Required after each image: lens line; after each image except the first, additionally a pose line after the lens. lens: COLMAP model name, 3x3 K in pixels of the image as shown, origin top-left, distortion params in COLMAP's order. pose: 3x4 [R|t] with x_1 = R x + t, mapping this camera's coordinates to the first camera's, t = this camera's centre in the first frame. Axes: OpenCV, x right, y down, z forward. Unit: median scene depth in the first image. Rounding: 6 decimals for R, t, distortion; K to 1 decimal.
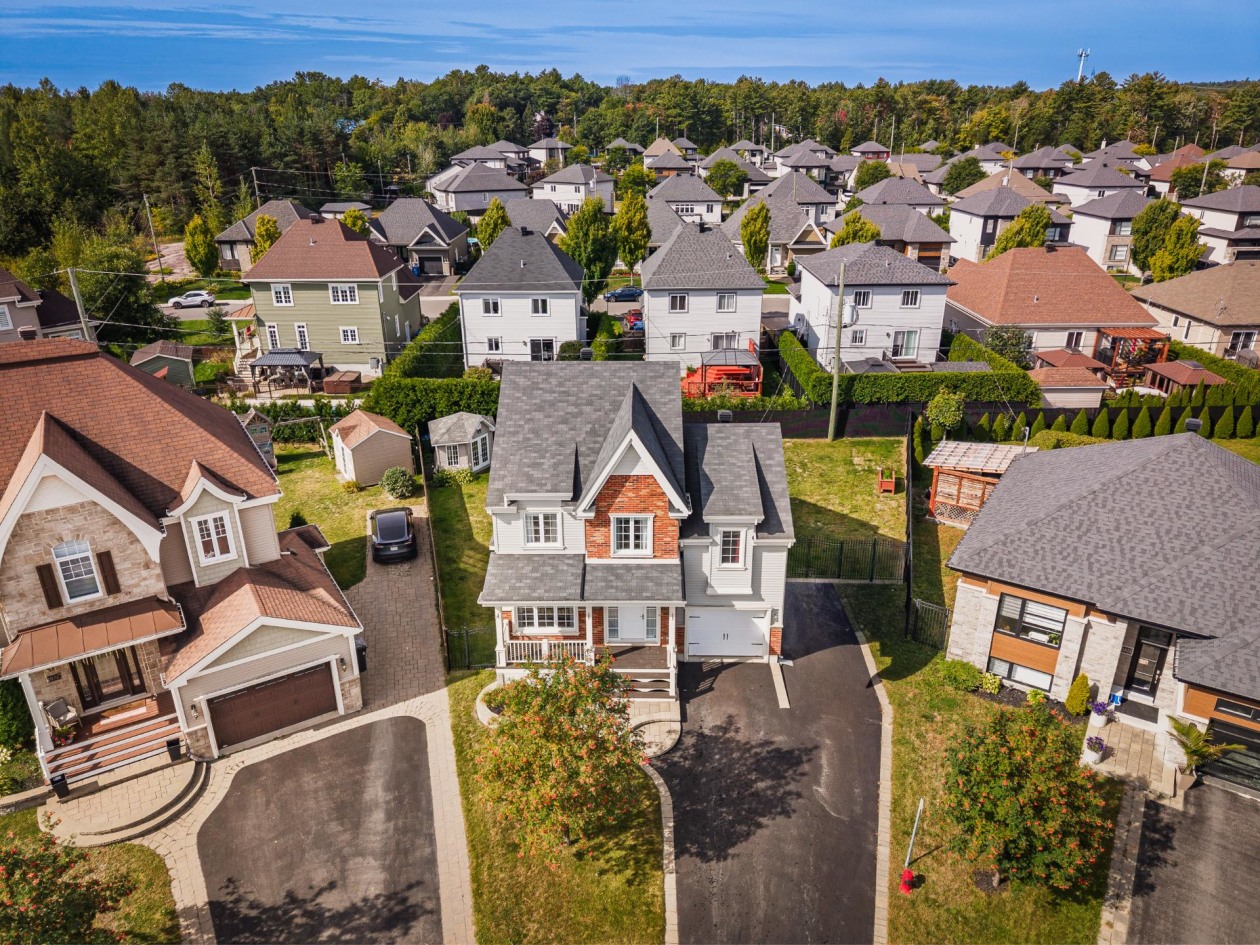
lens RADIAL K [[837.9, 0, 630.0], [0, 837.9, 472.5], [0, 0, 1]] dist [0.055969, -0.073563]
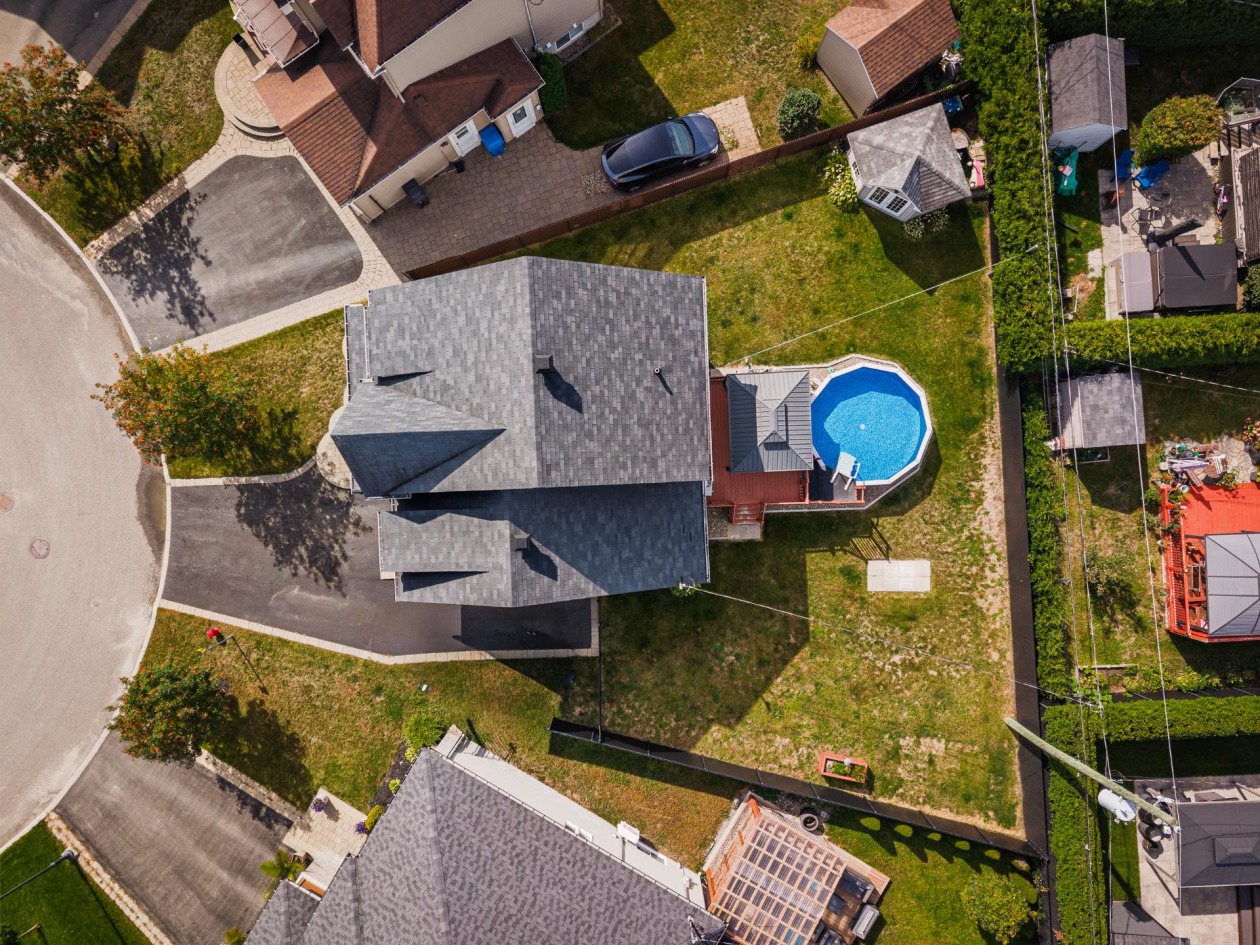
lens RADIAL K [[837.9, 0, 630.0], [0, 837.9, 472.5], [0, 0, 1]] dist [0.055969, -0.073563]
pose [[0.055782, 0.998442, 0.001027, 0.054617], [-0.372364, 0.019850, 0.927875, -0.953502], [0.926409, -0.052141, 0.372891, 0.868944]]
